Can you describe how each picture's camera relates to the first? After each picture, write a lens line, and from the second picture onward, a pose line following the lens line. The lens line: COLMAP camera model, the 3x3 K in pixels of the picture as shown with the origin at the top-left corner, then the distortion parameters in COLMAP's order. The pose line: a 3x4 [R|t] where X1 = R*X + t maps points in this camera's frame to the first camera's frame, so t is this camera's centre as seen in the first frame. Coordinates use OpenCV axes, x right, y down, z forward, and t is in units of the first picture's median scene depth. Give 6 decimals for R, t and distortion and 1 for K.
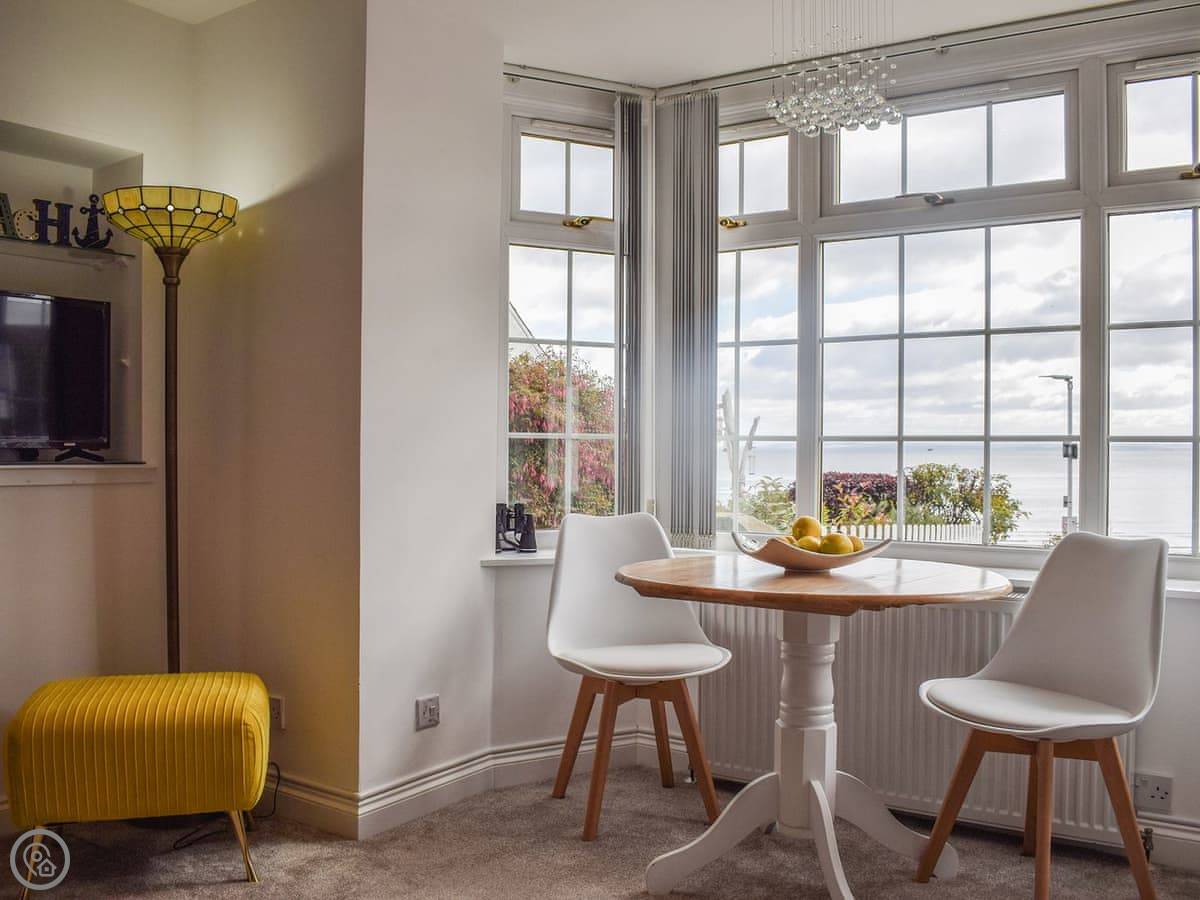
lens RADIAL K [[1083.7, 0, 608.8], [0, 1083.7, 455.7], [0, 0, 1]] dist [-0.090909, 0.011299]
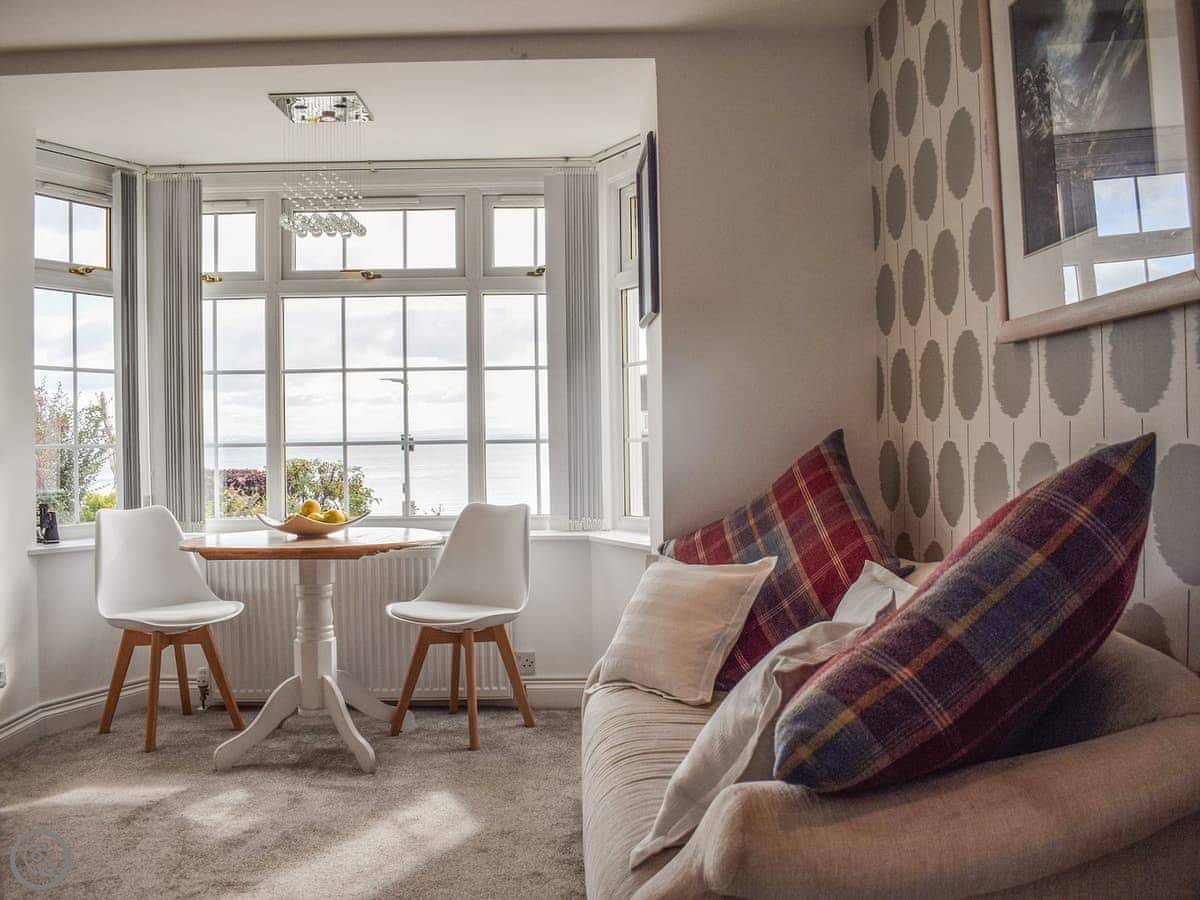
lens RADIAL K [[1083.7, 0, 608.8], [0, 1083.7, 455.7], [0, 0, 1]] dist [-0.090909, 0.011299]
pose [[0.818107, -0.025444, 0.574502, -0.244360], [0.021774, 0.999675, 0.013267, -0.011191], [-0.574653, 0.001655, 0.818395, -0.329409]]
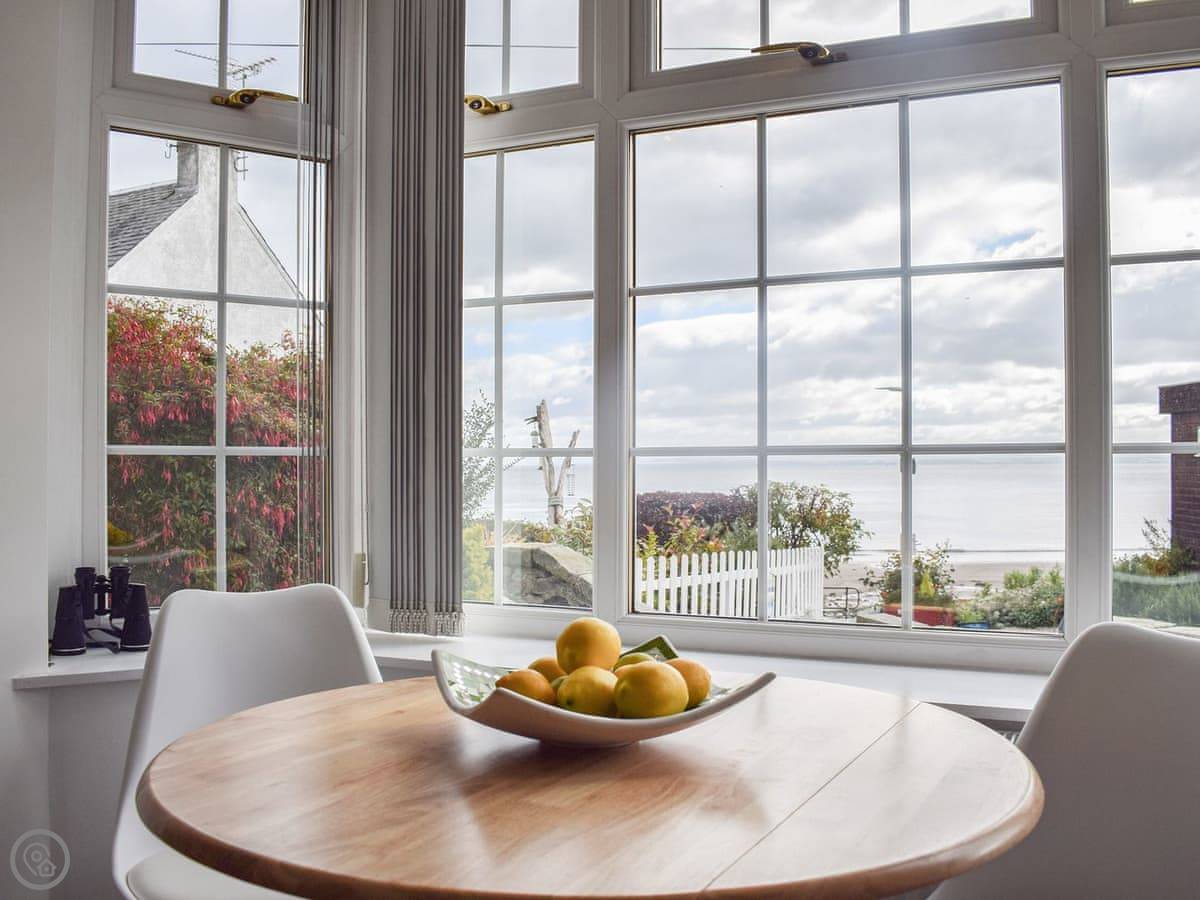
lens RADIAL K [[1058.4, 0, 598.5], [0, 1058.4, 463.9], [0, 0, 1]] dist [-0.068308, 0.013458]
pose [[0.989873, -0.007095, 0.141775, 0.093297], [0.008265, 0.999936, -0.007670, -0.004863], [-0.141712, 0.008764, 0.989869, 0.412705]]
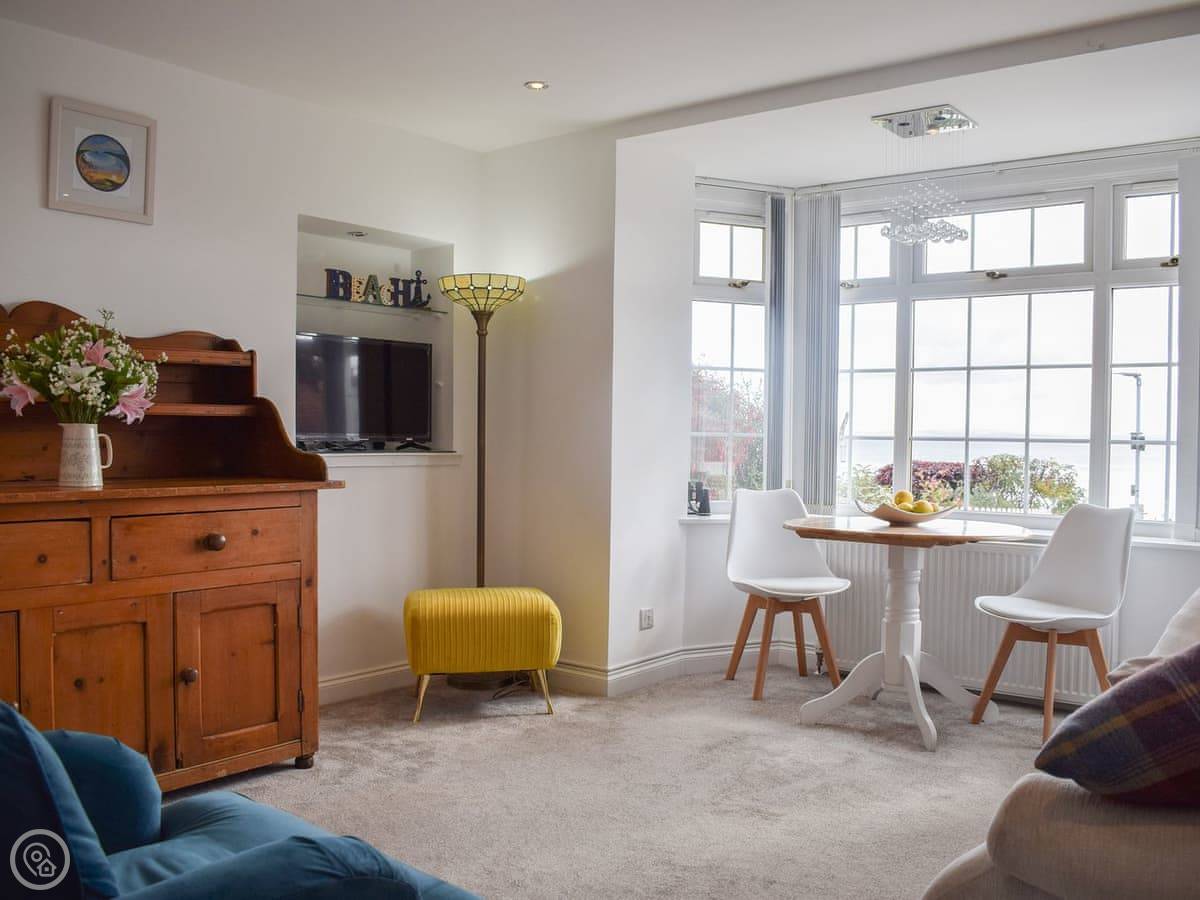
lens RADIAL K [[1094.0, 0, 598.2], [0, 1094.0, 456.8], [0, 0, 1]] dist [-0.096275, 0.007895]
pose [[0.996997, 0.009821, -0.076819, -0.106155], [-0.008671, 0.999845, 0.015300, -0.010310], [0.076958, -0.014588, 0.996928, -0.465611]]
